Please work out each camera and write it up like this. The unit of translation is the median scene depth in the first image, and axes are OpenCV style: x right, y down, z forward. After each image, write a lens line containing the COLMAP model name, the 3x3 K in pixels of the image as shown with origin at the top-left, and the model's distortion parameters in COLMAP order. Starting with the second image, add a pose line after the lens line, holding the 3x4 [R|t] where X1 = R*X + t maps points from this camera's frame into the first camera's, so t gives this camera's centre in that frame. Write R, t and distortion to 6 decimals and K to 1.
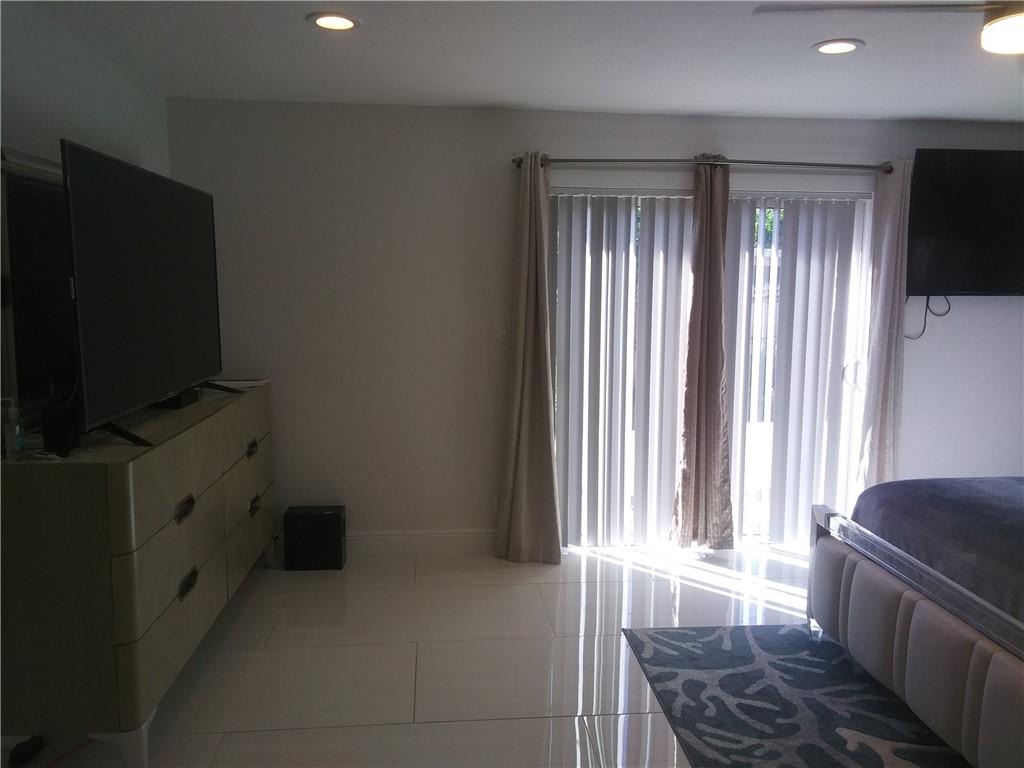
lens RADIAL K [[788.1, 0, 506.0], [0, 788.1, 368.1], [0, 0, 1]] dist [0.043883, -0.066850]
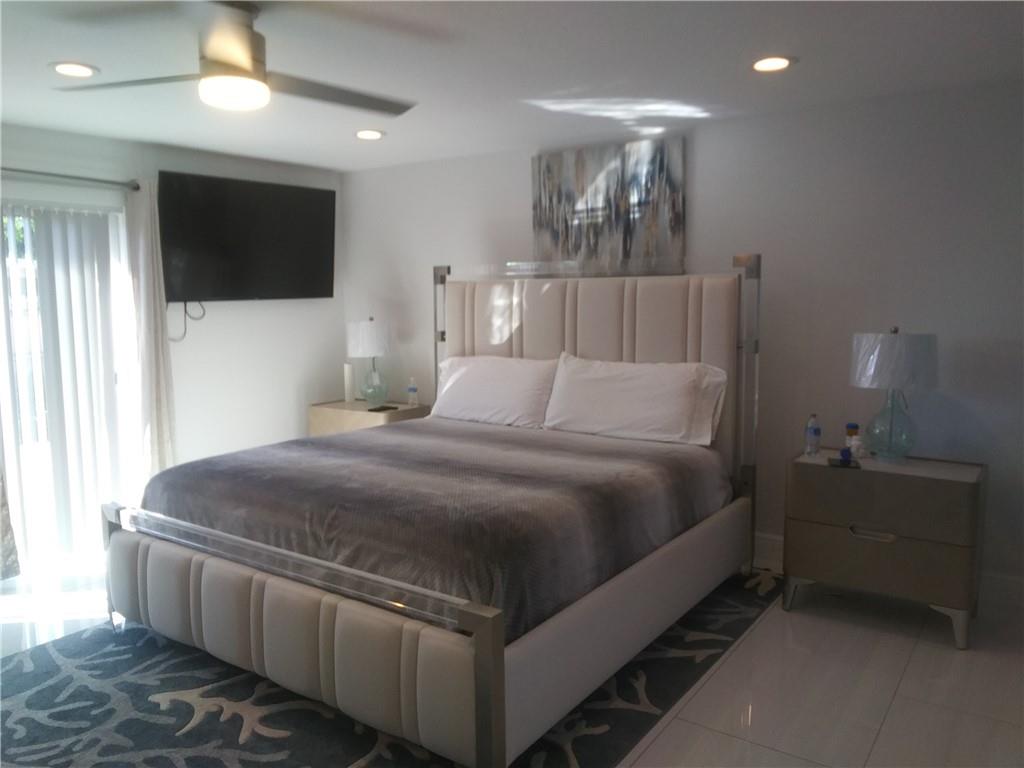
lens RADIAL K [[788.1, 0, 506.0], [0, 788.1, 368.1], [0, 0, 1]] dist [0.043883, -0.066850]
pose [[0.646585, -0.091882, 0.757289, -0.044046], [0.105230, 0.993972, 0.030752, 0.020363], [-0.755549, 0.059806, 0.652356, -0.094332]]
